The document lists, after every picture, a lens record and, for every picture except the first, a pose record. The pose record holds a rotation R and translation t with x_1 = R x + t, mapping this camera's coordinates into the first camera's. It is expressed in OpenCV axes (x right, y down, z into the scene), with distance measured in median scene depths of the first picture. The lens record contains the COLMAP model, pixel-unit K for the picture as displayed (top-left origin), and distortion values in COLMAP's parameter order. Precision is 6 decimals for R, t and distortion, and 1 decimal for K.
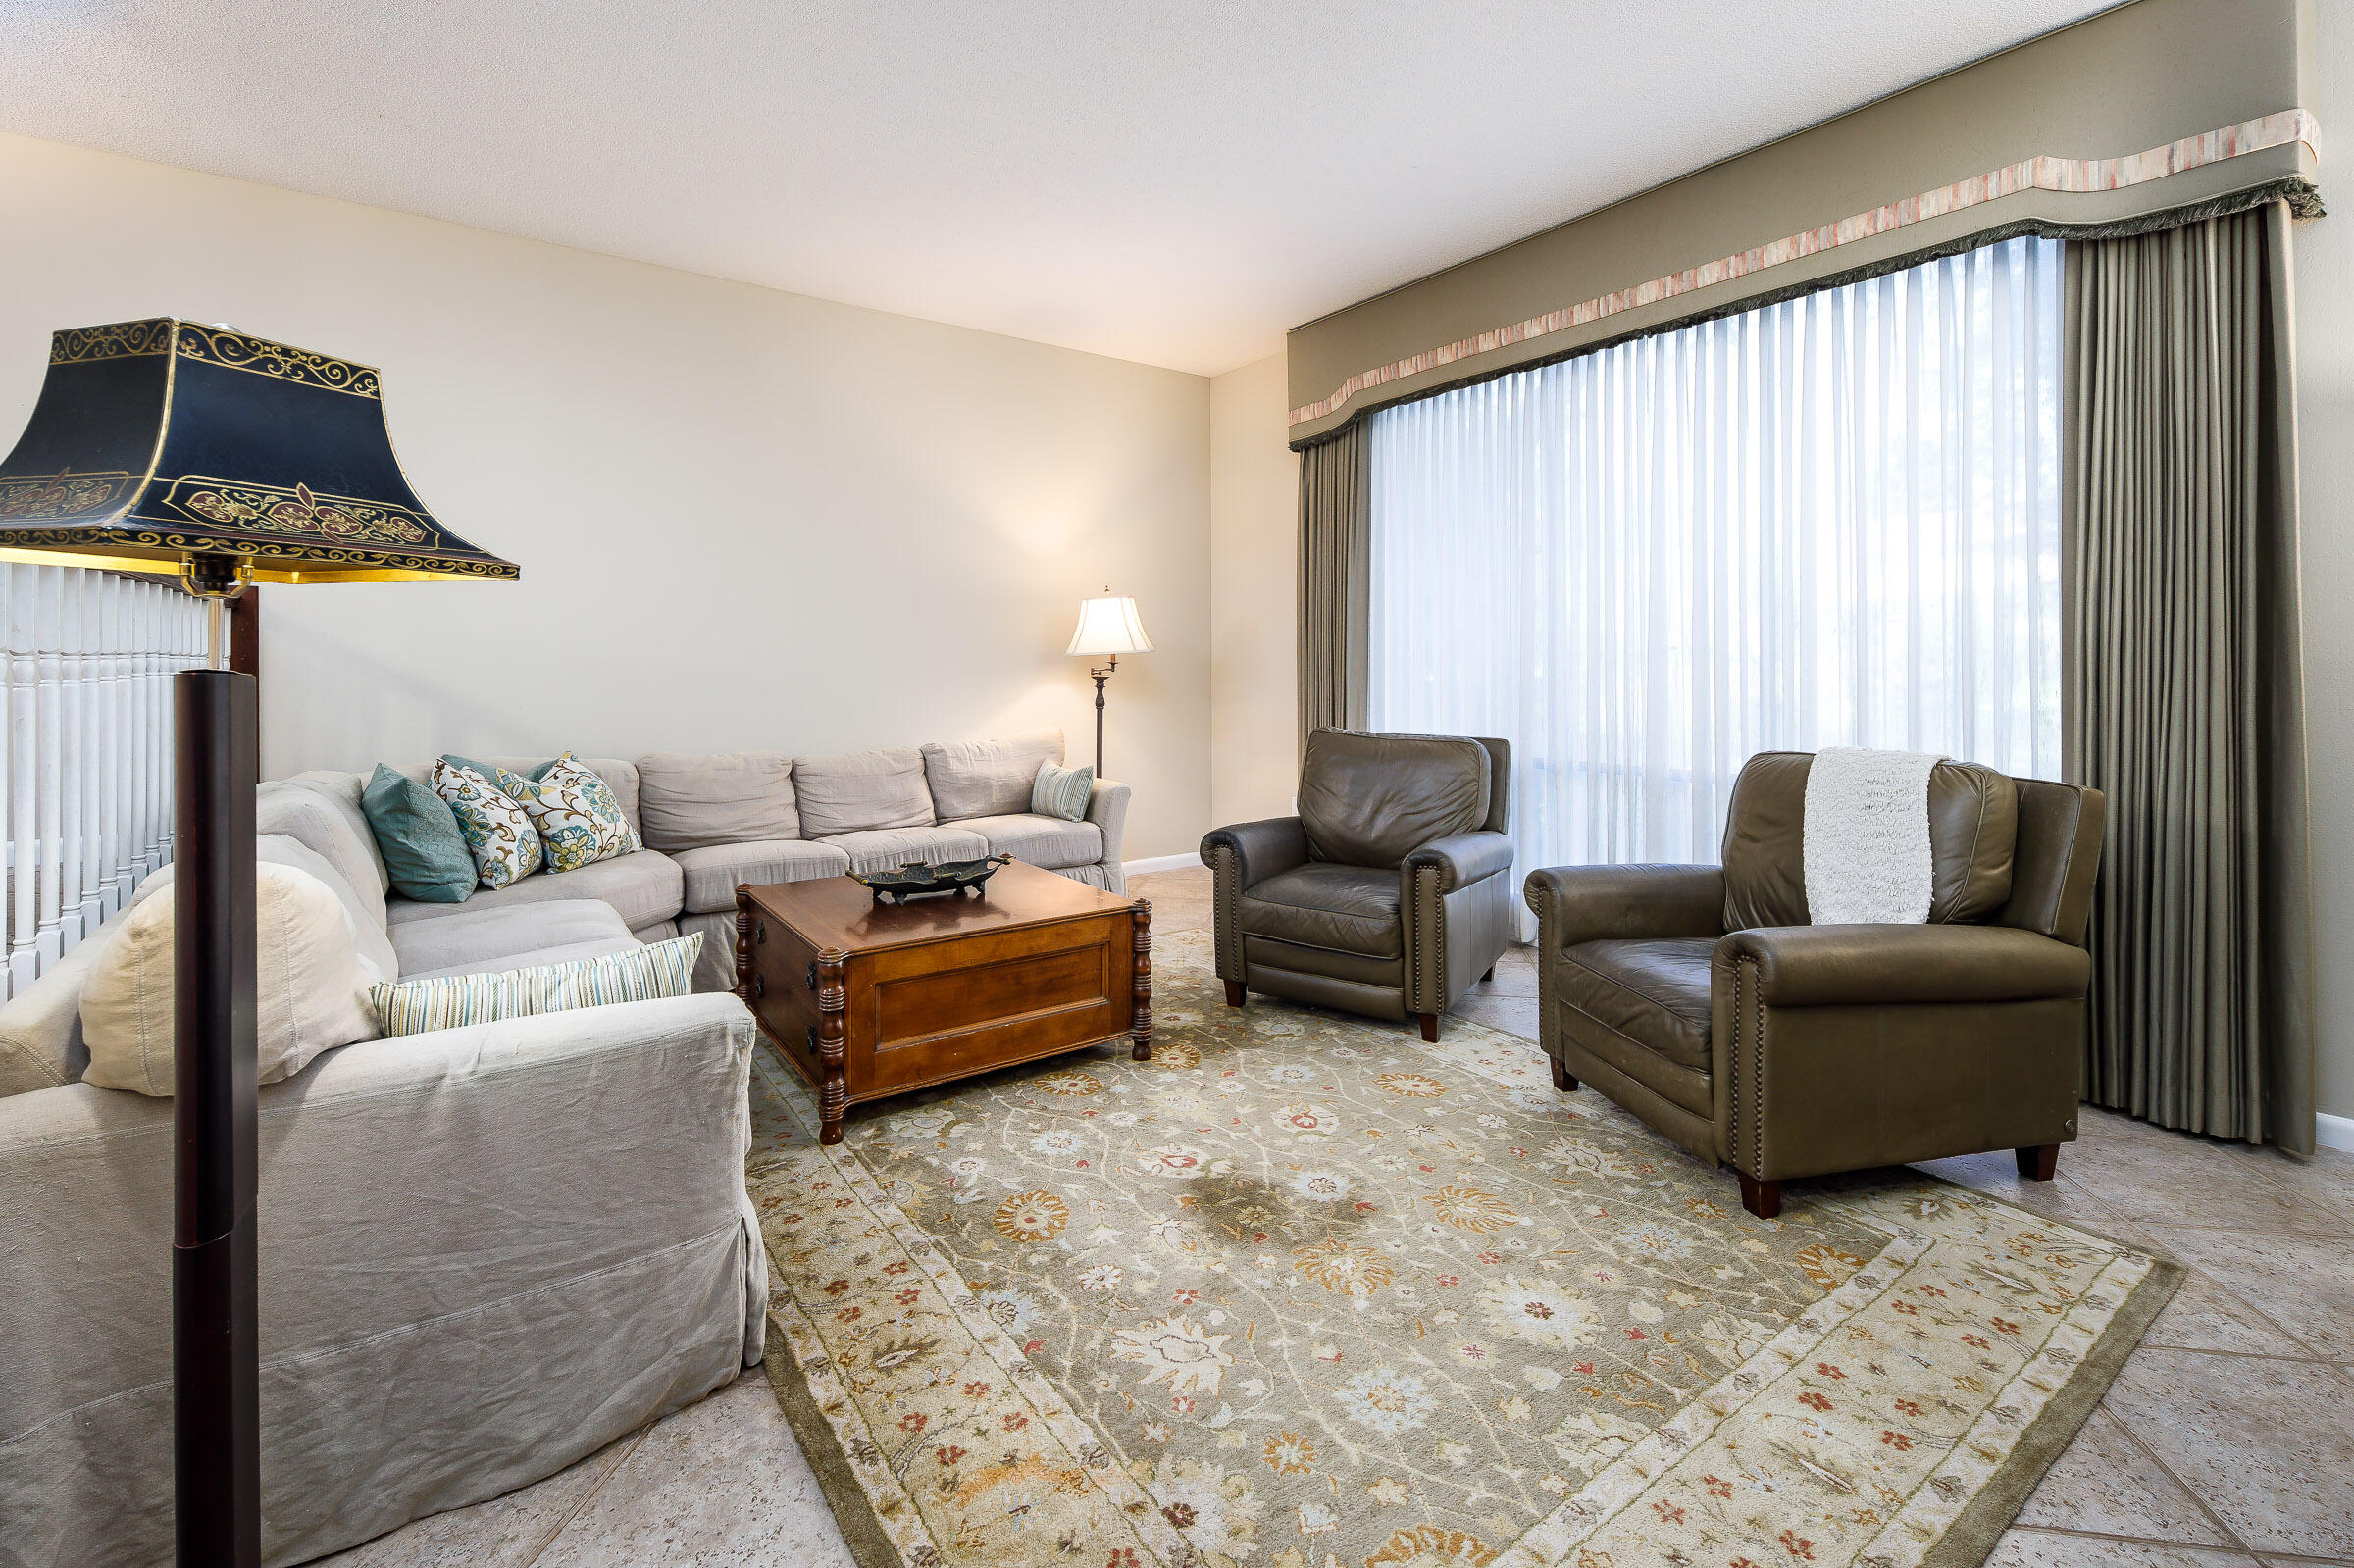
lens RADIAL K [[1012.5, 0, 1177.0], [0, 1012.5, 784.0], [0, 0, 1]] dist [0.001840, -0.000890]
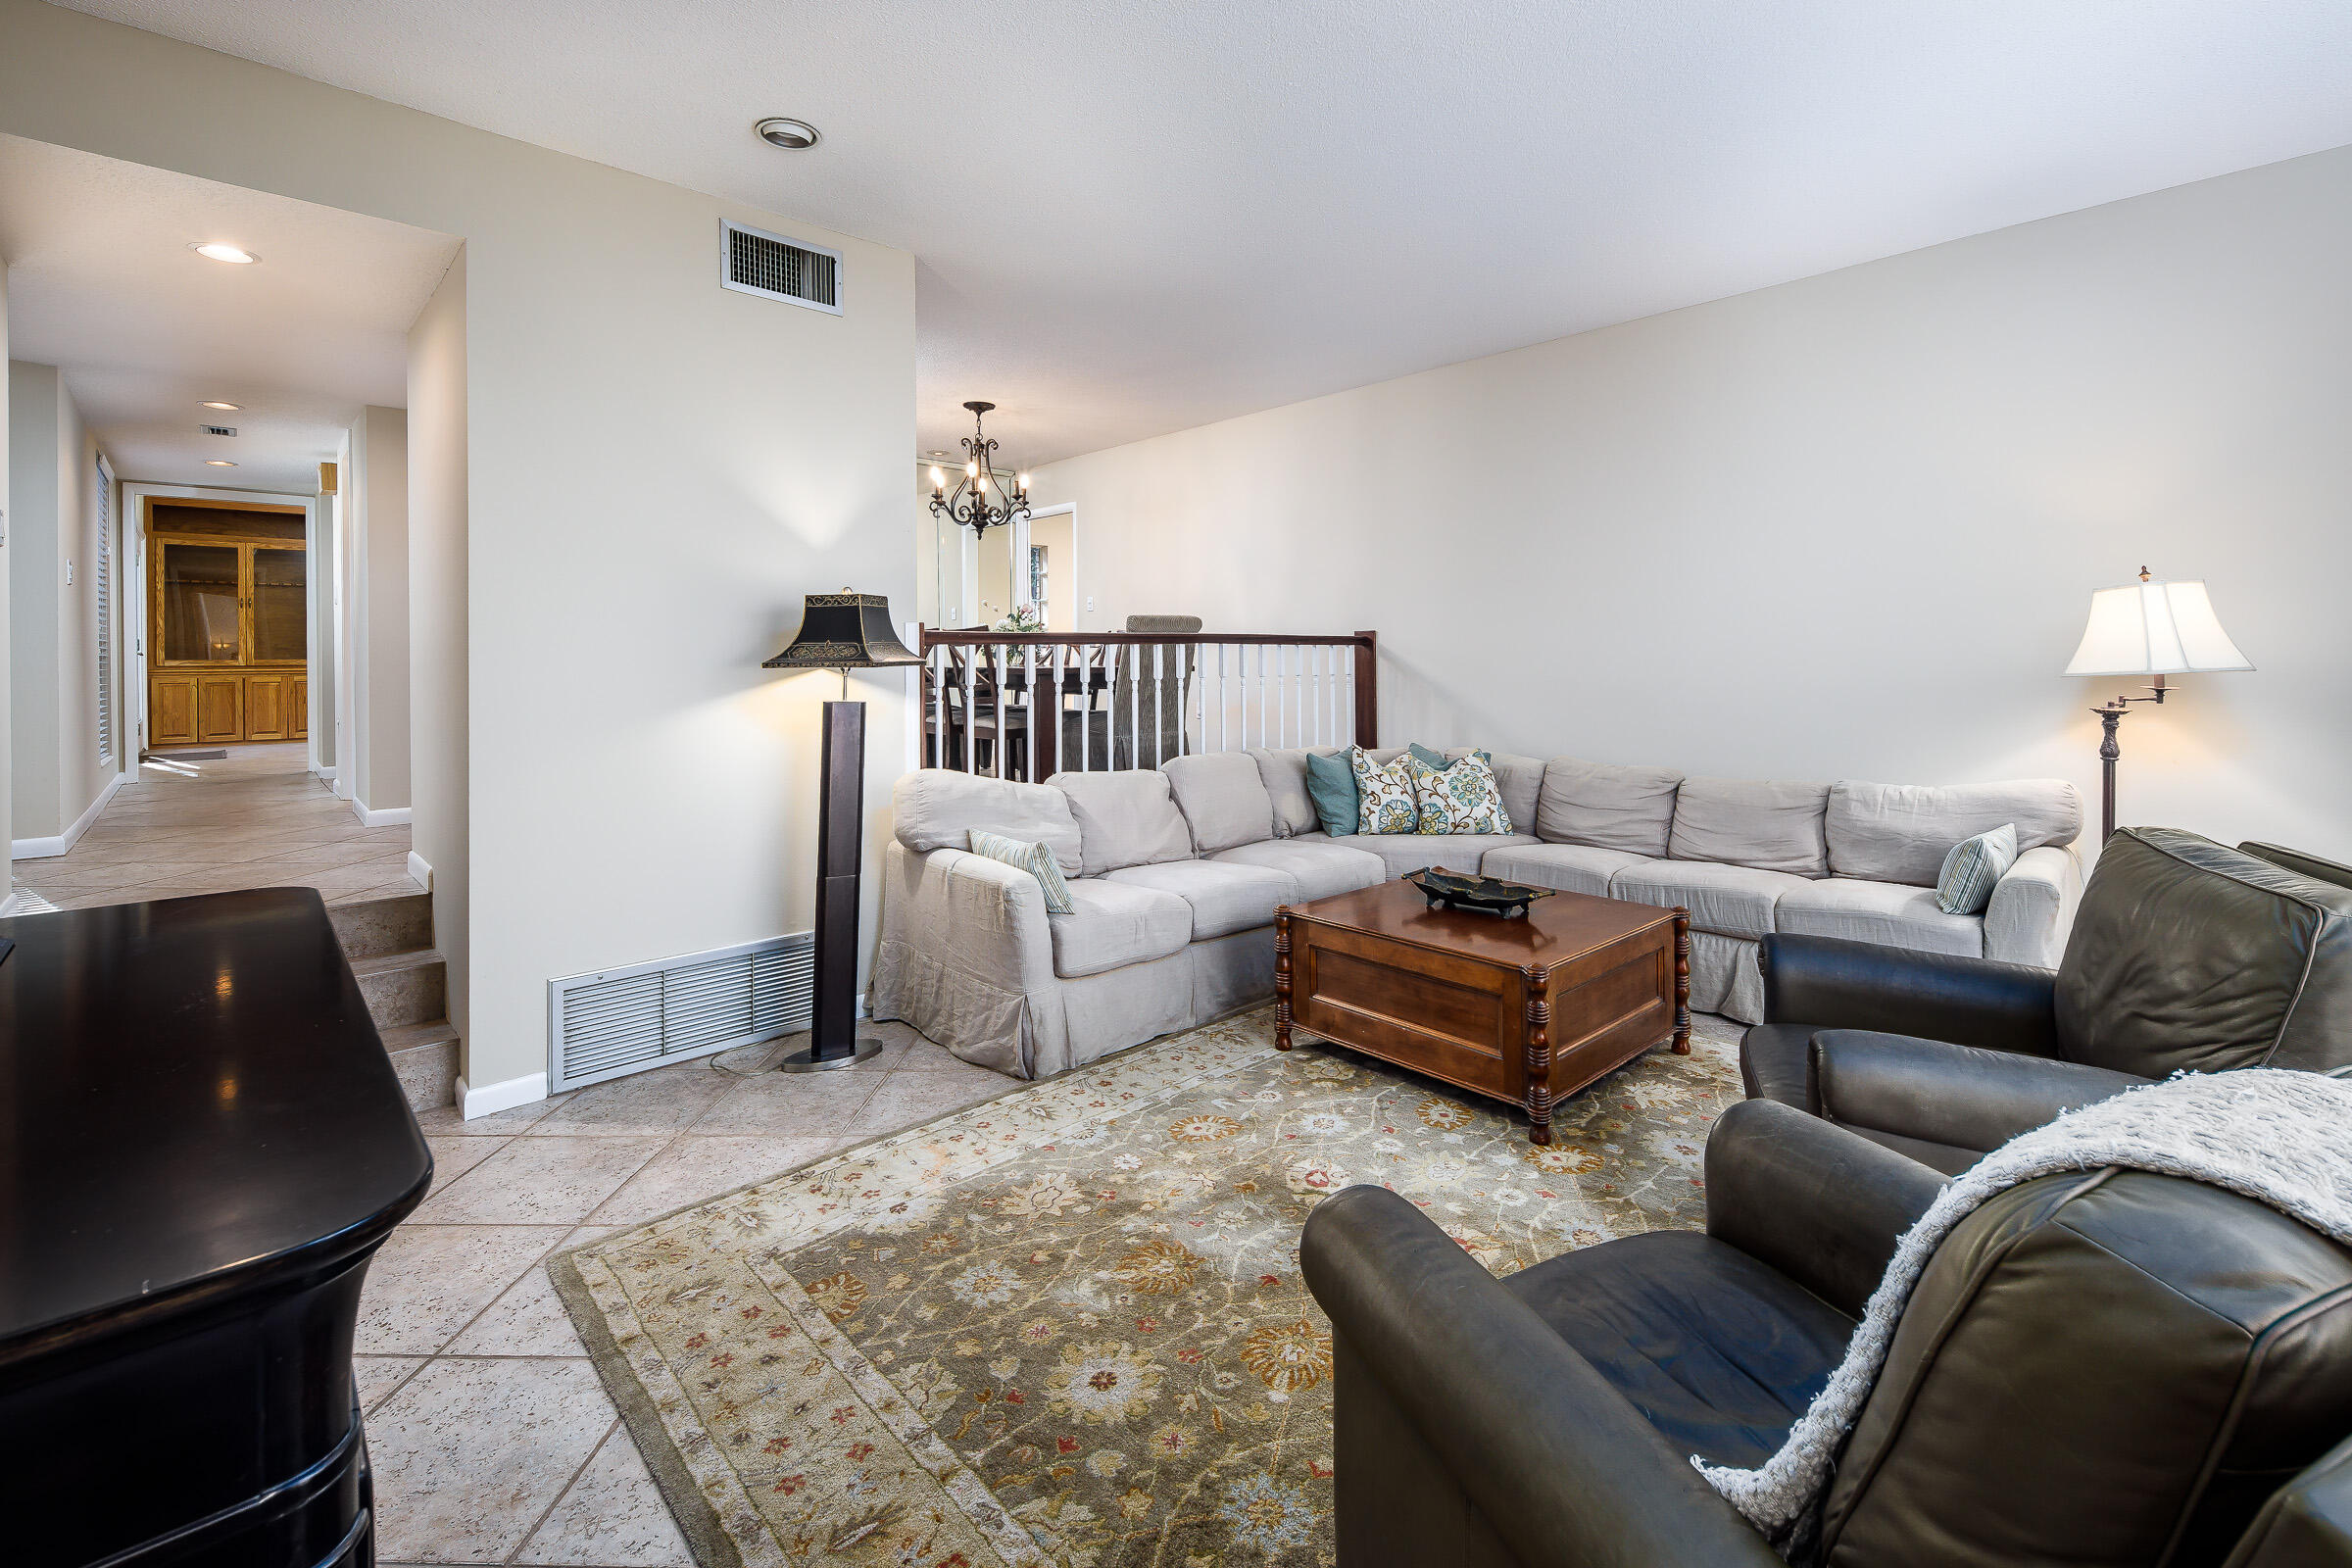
lens RADIAL K [[1041.5, 0, 1201.4], [0, 1041.5, 747.7], [0, 0, 1]] dist [0.011364, 0.000471]
pose [[0.136450, 0.085034, -0.986991, 1.068441], [-0.108945, 0.991554, 0.070365, -0.141342], [0.984638, 0.097926, 0.144562, 0.714277]]
